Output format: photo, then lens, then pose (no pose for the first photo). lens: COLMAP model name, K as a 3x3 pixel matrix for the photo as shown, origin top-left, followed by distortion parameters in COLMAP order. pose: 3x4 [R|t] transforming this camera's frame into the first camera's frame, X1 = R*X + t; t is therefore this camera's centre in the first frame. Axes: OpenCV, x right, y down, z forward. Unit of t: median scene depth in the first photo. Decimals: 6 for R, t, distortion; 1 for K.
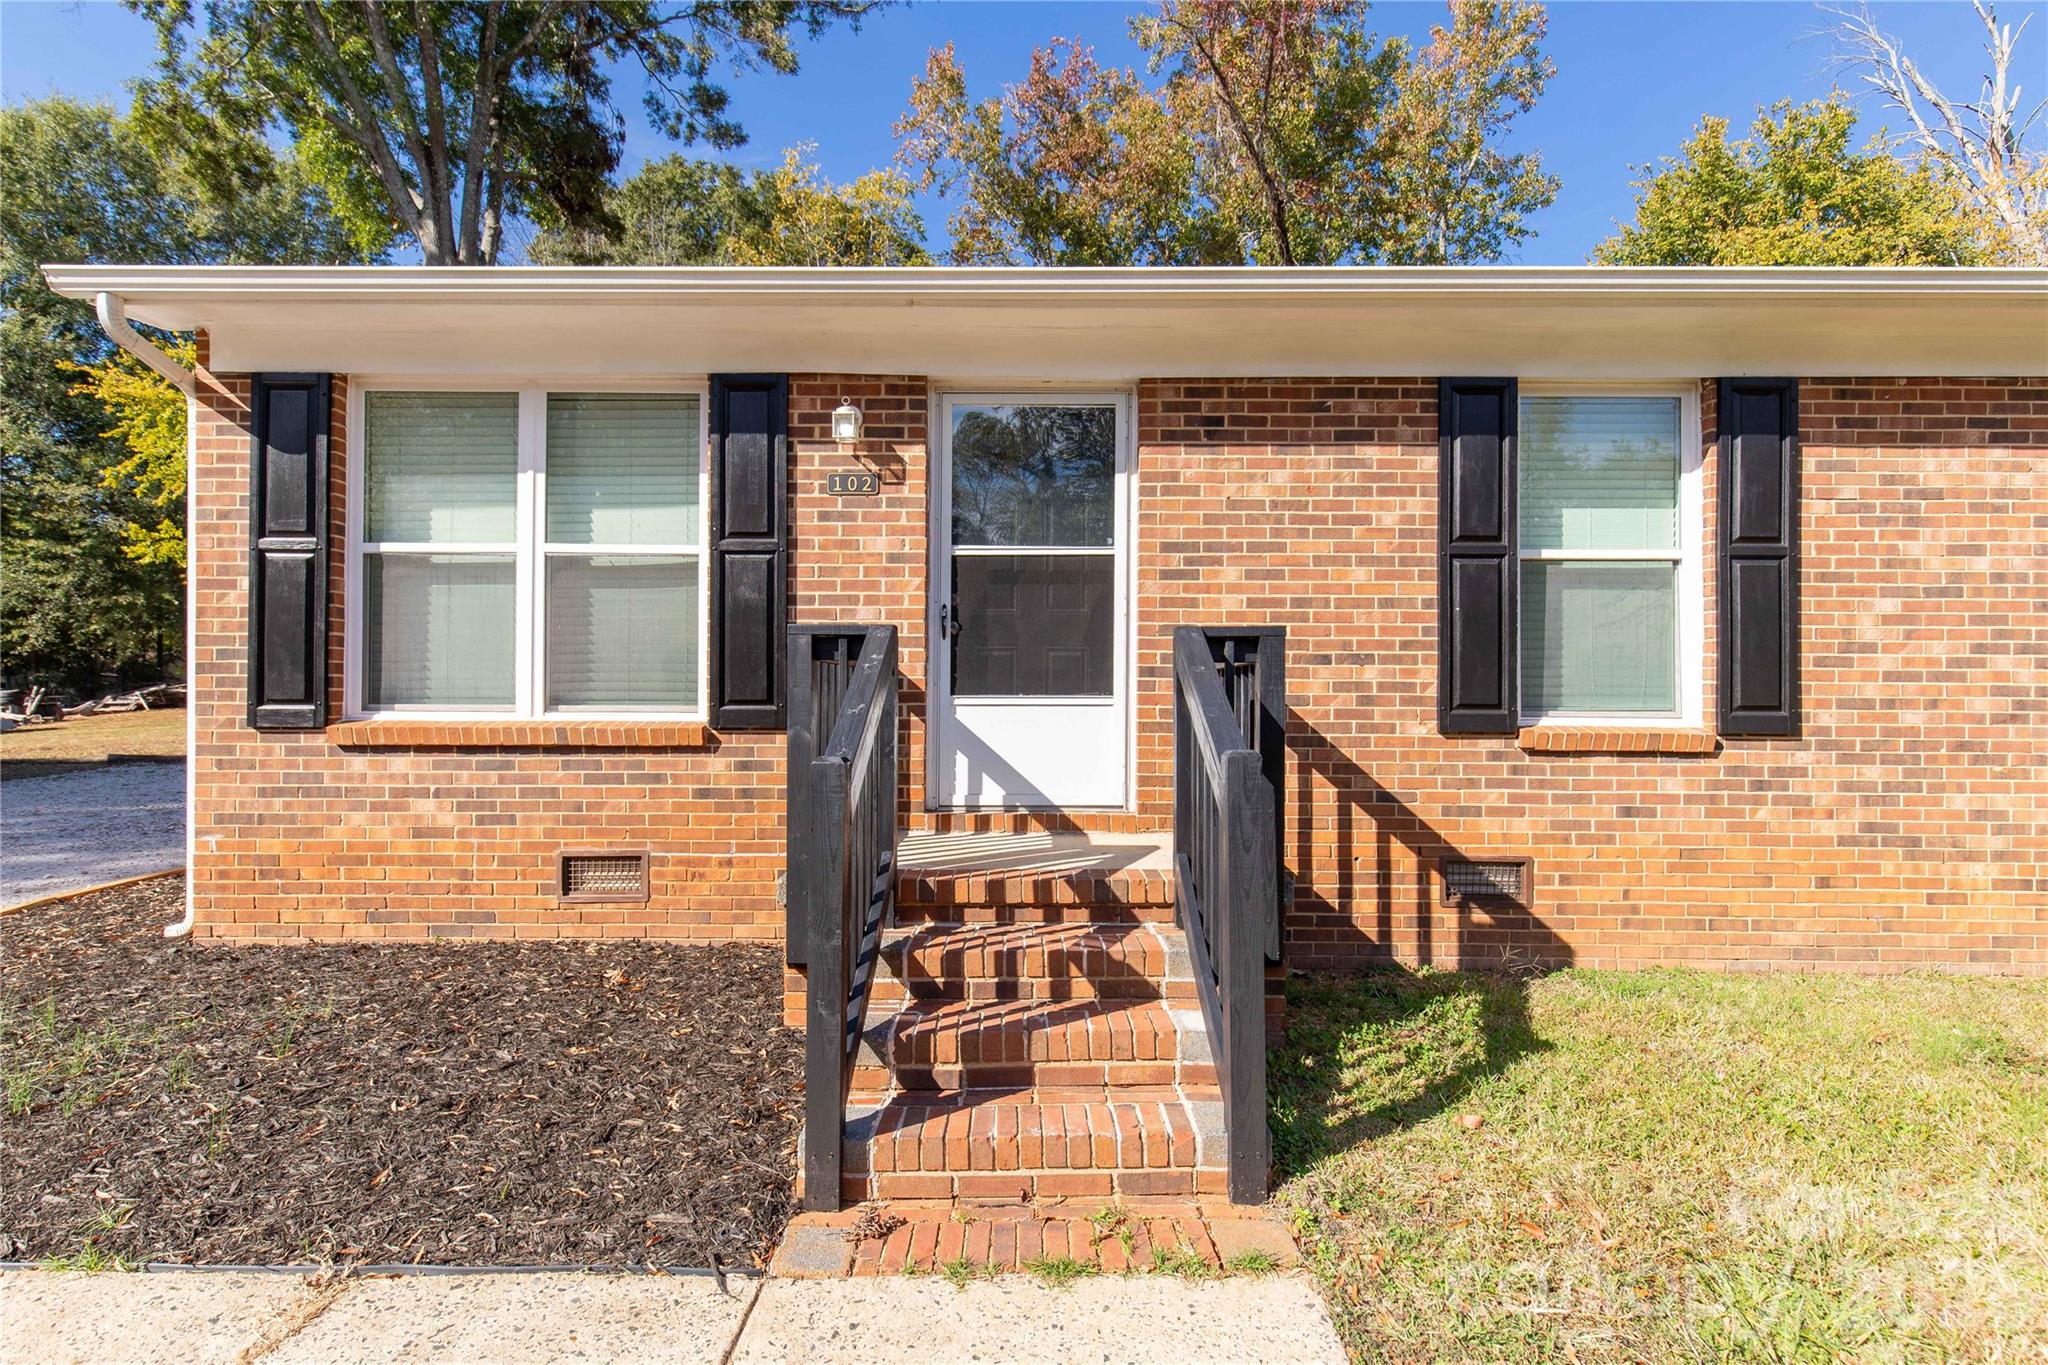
lens RADIAL K [[935.1, 0, 1018.4], [0, 935.1, 691.3], [0, 0, 1]] dist [0.003823, 0.001997]
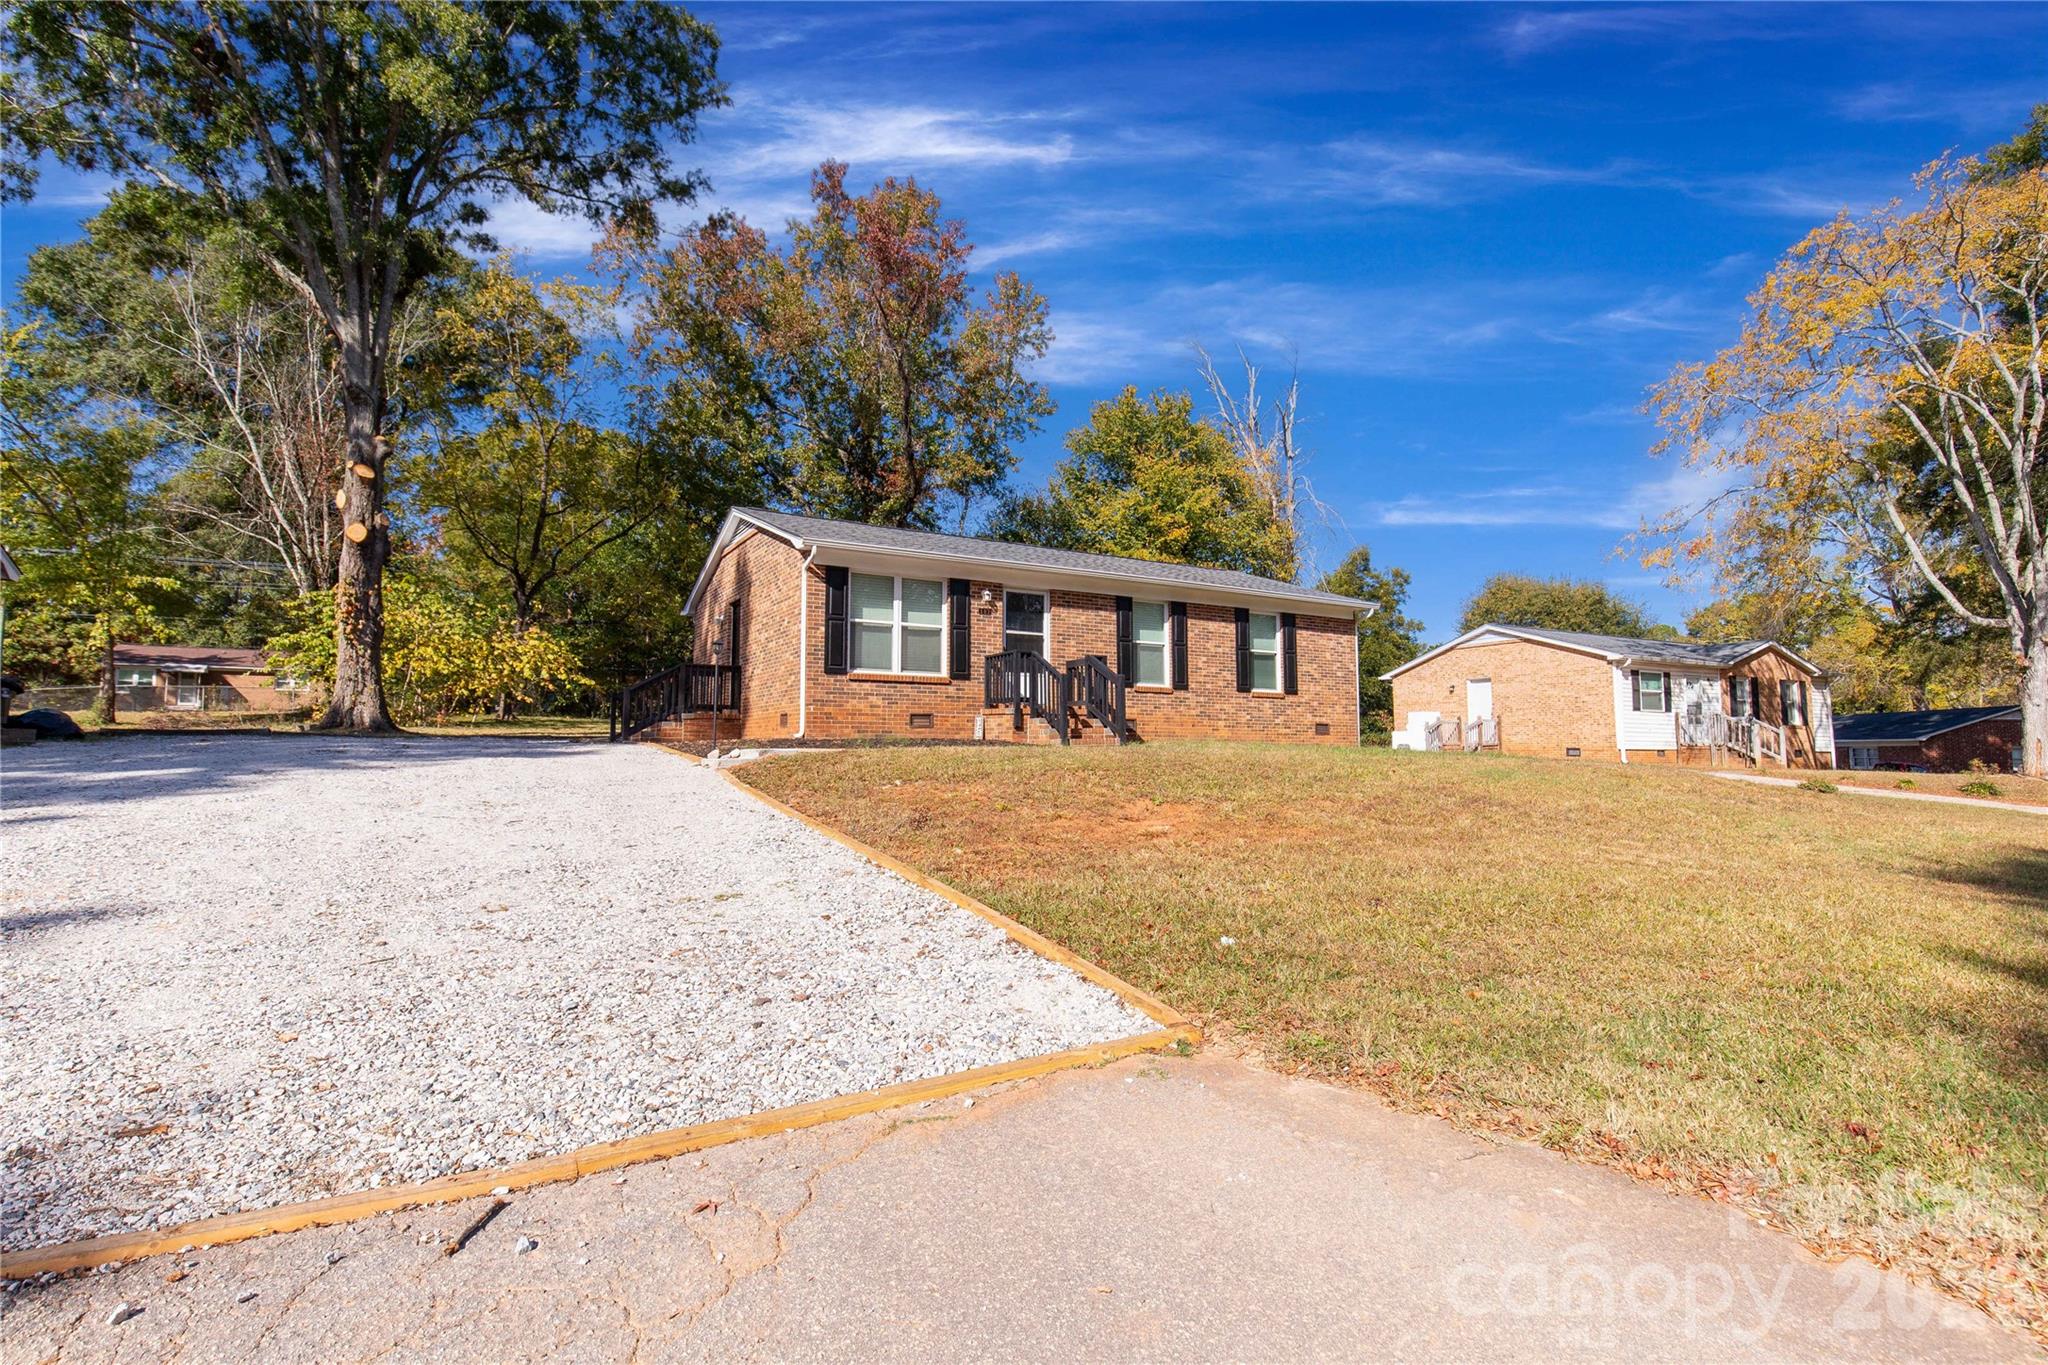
lens RADIAL K [[935.1, 0, 1012.9], [0, 935.1, 682.7], [0, 0, 1]] dist [0.003823, 0.001997]
pose [[0.861468, 0.032942, 0.506743, -1.873646], [-0.001515, 0.998056, -0.062305, 0.270595], [-0.507810, 0.052906, 0.859843, -2.097435]]
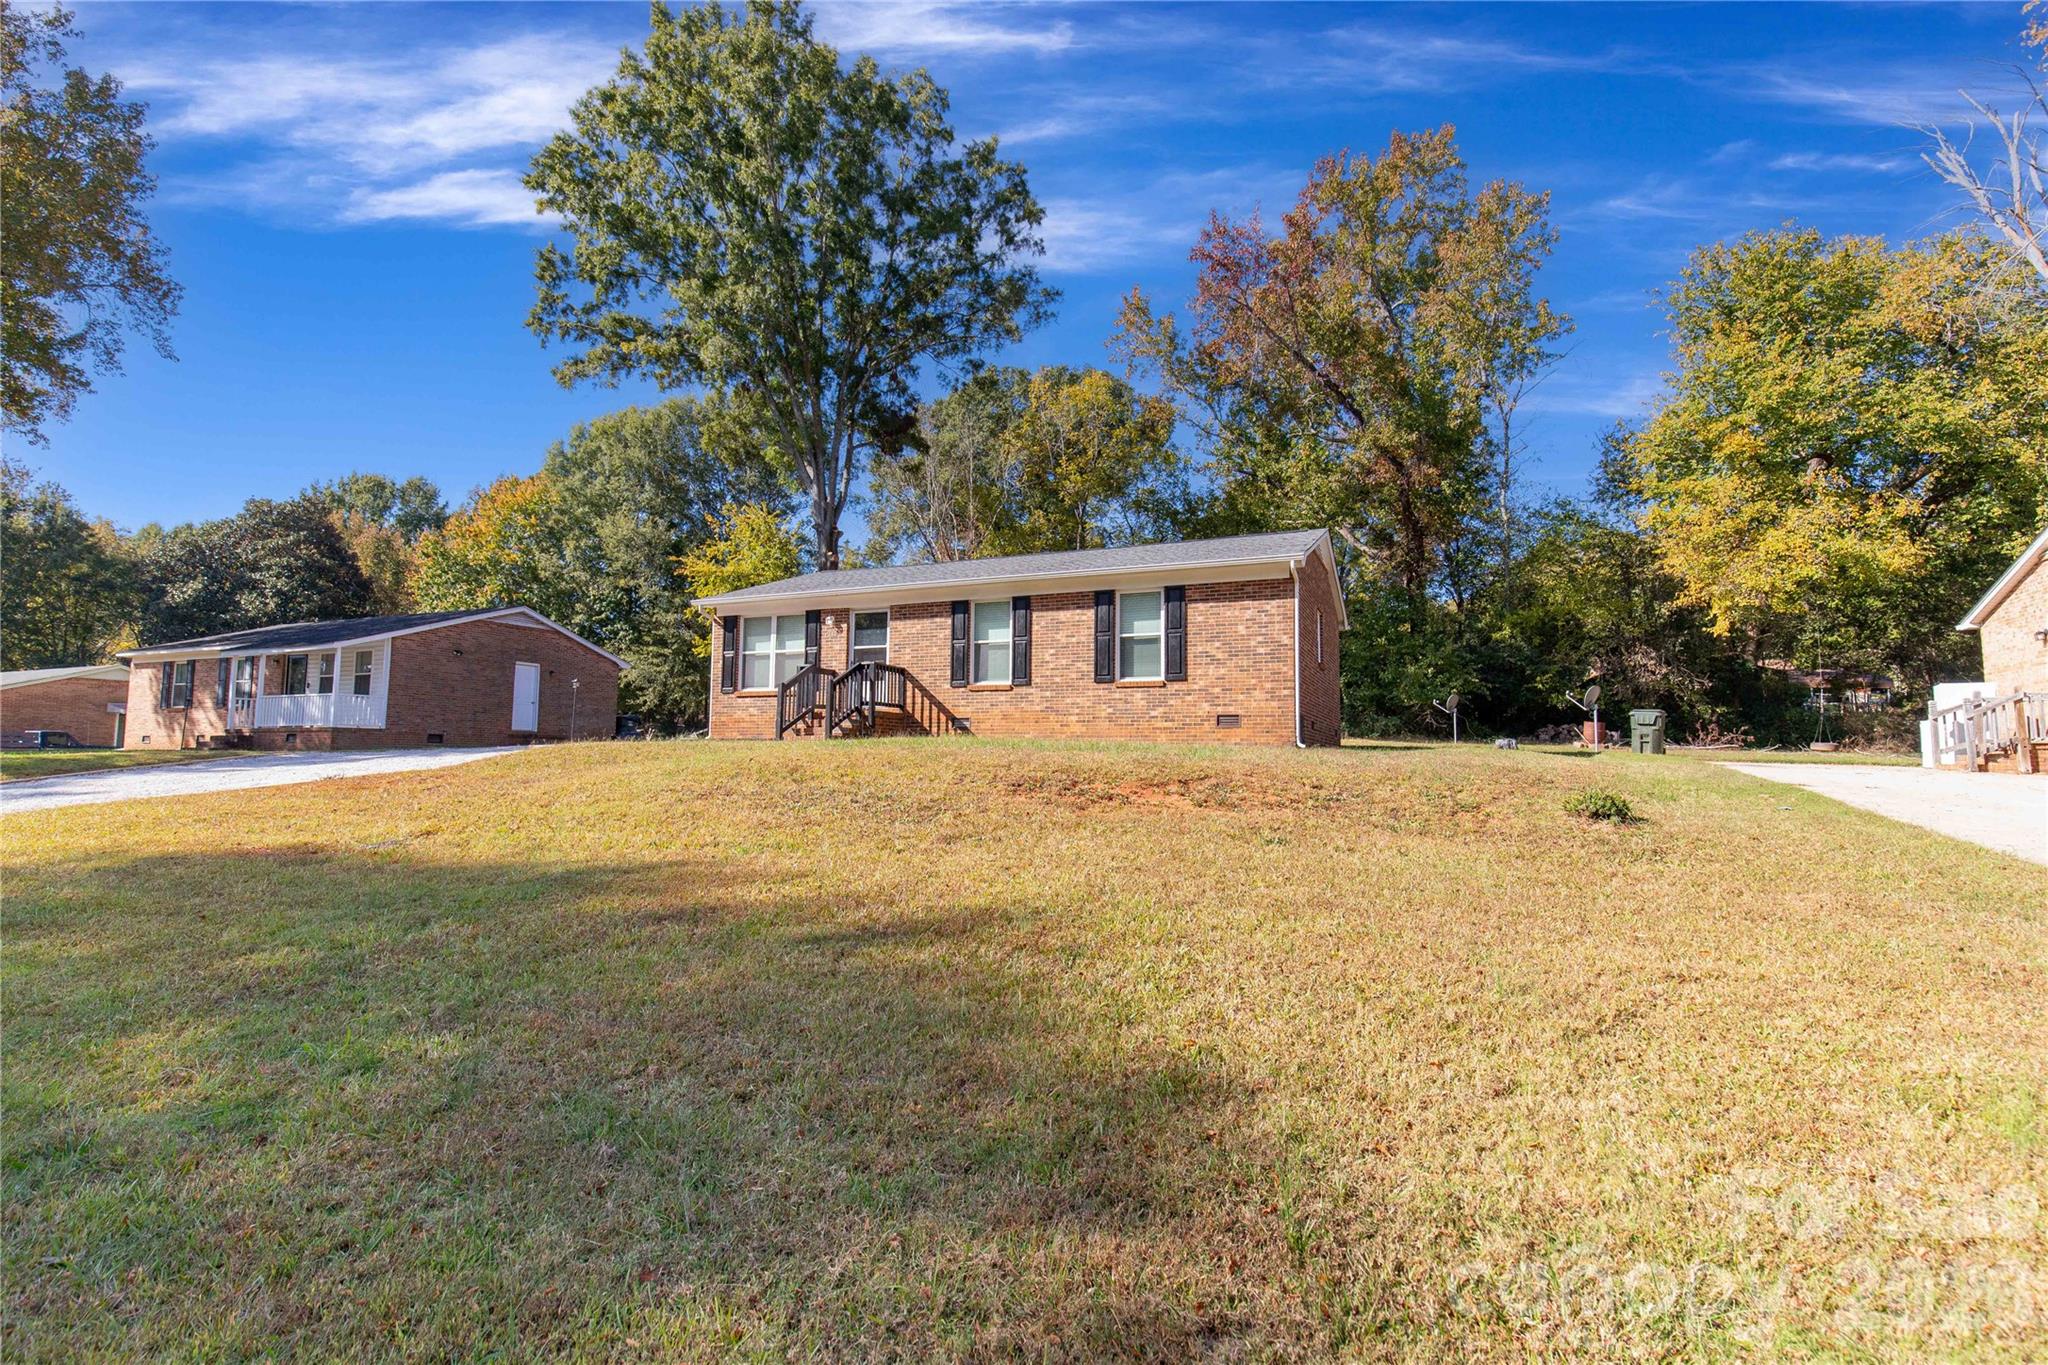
lens RADIAL K [[935.1, 0, 1041.3], [0, 935.1, 669.5], [0, 0, 1]] dist [0.003823, 0.001997]
pose [[0.922837, -0.035449, -0.383557, 2.374656], [0.000464, 0.995858, -0.090924, 0.339809], [0.385191, 0.083730, 0.919031, -2.601026]]
